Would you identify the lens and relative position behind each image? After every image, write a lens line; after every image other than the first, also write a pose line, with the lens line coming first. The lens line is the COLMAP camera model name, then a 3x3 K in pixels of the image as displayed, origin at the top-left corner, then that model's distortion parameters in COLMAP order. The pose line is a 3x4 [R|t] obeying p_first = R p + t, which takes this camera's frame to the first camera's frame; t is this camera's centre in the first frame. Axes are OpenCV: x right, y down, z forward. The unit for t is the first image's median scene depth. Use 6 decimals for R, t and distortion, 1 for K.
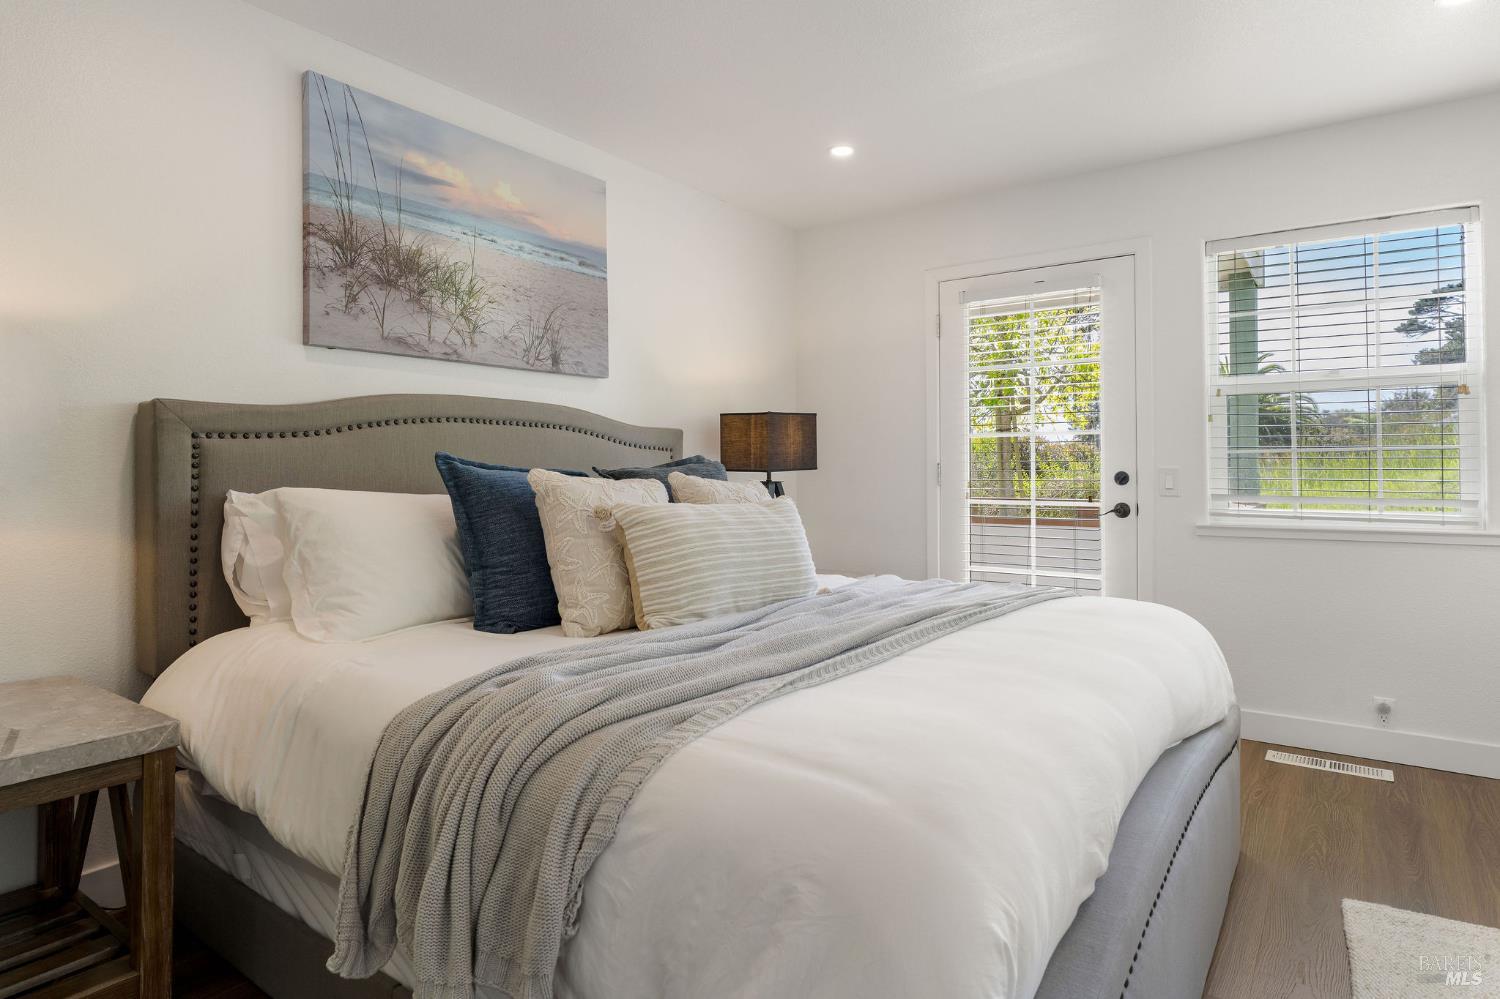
lens RADIAL K [[854.0, 0, 746.6], [0, 854.0, 465.1], [0, 0, 1]] dist [0.000420, 0.002310]
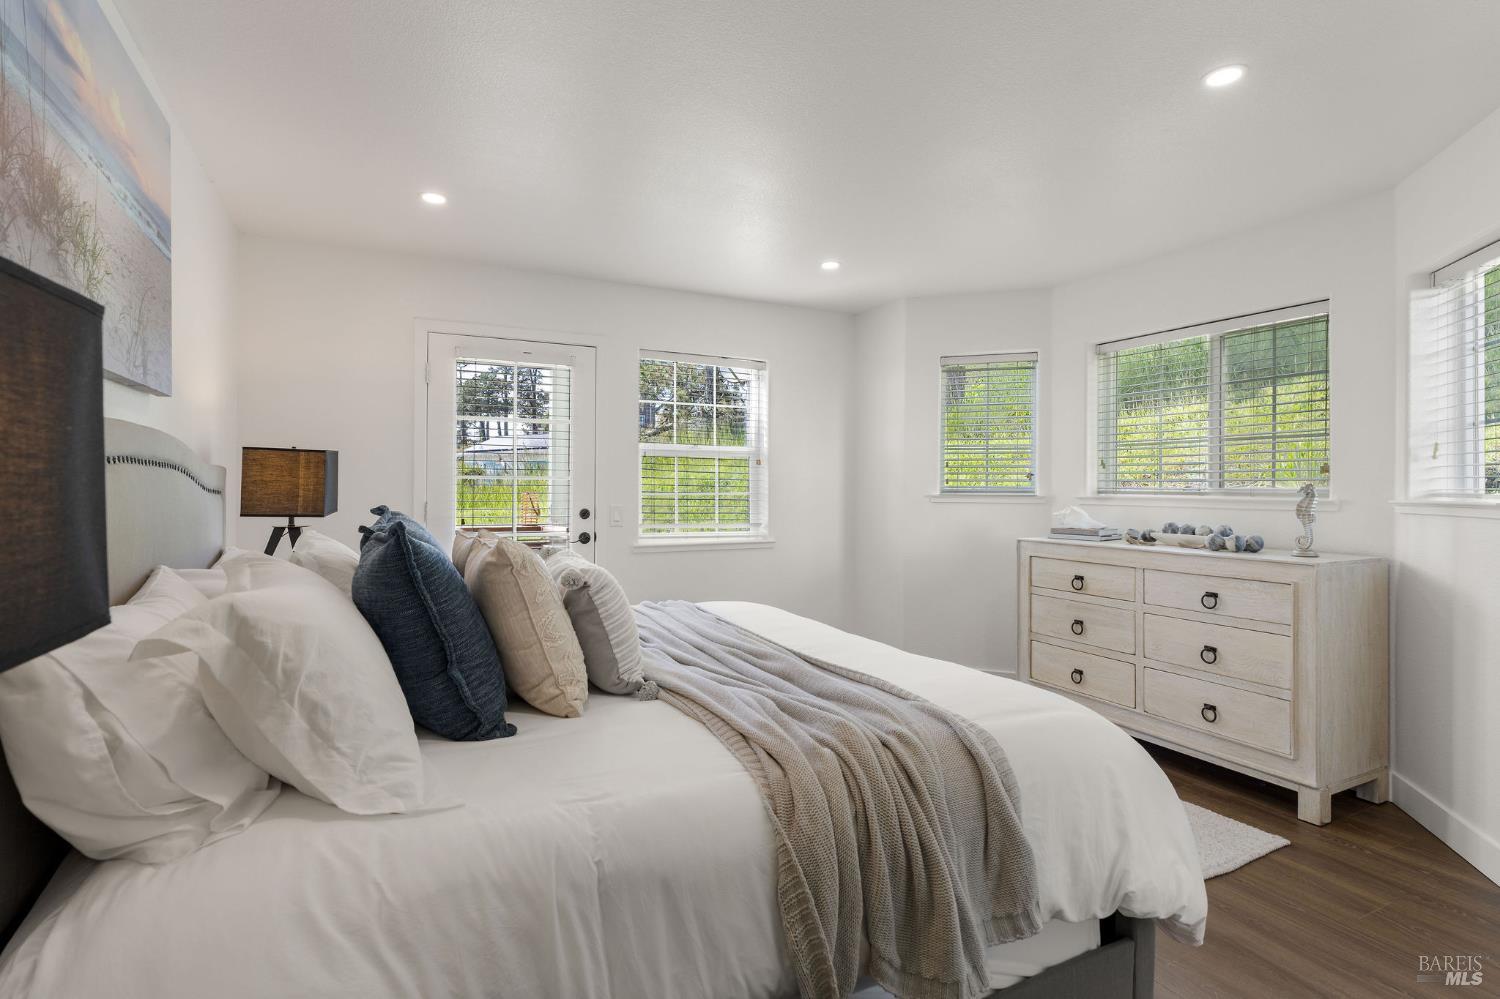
lens RADIAL K [[726.2, 0, 768.8], [0, 726.2, 478.5], [0, 0, 1]] dist [0.007037, 0.000469]
pose [[0.453423, 0.018302, 0.891108, -0.622099], [-0.012362, 0.999822, -0.014245, -0.038412], [-0.891210, -0.004557, 0.453568, 0.338794]]
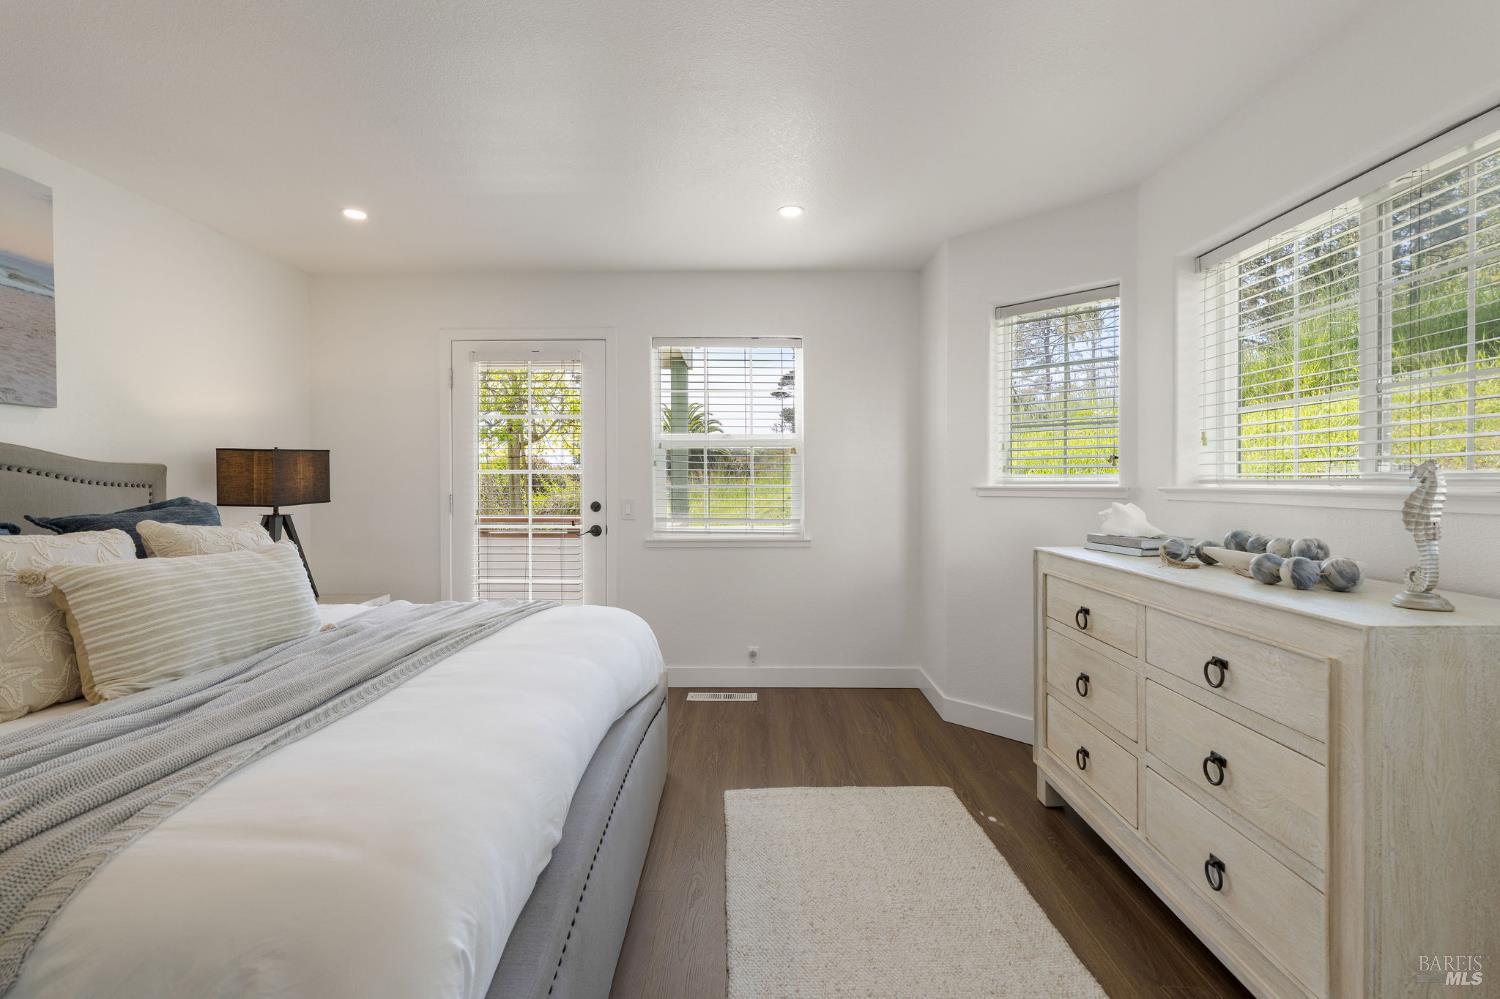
lens RADIAL K [[683.4, 0, 744.6], [0, 683.4, 485.7], [0, 0, 1]] dist [-0.005250, 0.002414]
pose [[0.818475, -0.000052, 0.574542, 0.024561], [-0.005116, 0.999960, 0.007379, -0.037908], [-0.574519, -0.008979, 0.818442, -0.006910]]
